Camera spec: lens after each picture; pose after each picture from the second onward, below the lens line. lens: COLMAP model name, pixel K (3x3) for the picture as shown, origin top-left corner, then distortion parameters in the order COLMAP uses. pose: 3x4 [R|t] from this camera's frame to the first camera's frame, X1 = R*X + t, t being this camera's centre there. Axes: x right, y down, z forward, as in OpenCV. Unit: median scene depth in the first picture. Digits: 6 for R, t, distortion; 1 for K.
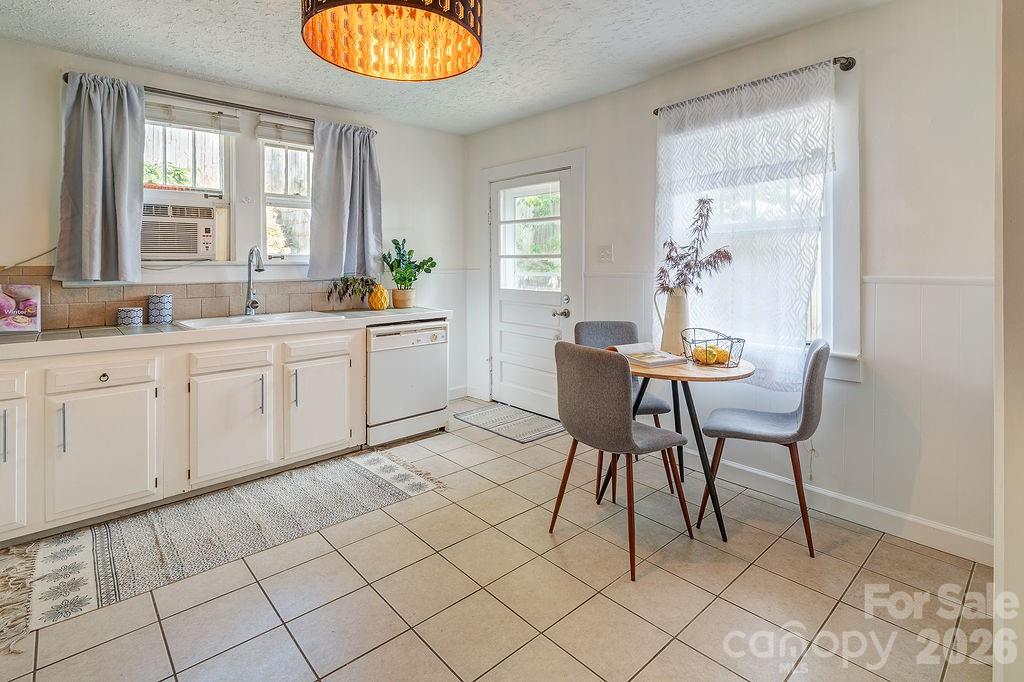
lens RADIAL K [[485.5, 0, 518.9], [0, 485.5, 258.1], [0, 0, 1]] dist [0.012969, -0.004459]
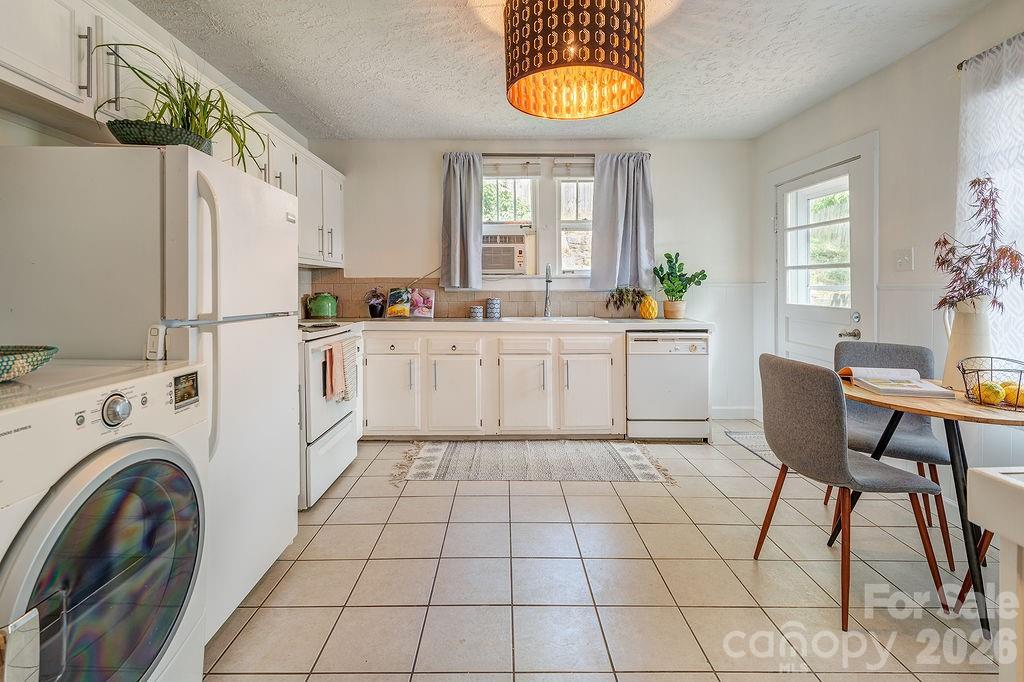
lens RADIAL K [[485.5, 0, 505.6], [0, 485.5, 294.6], [0, 0, 1]] dist [0.012969, -0.004459]
pose [[0.733075, 0.017625, -0.679919, 0.248256], [0.003038, 0.999569, 0.029186, 0.022028], [0.680141, -0.023461, 0.732706, -0.015304]]
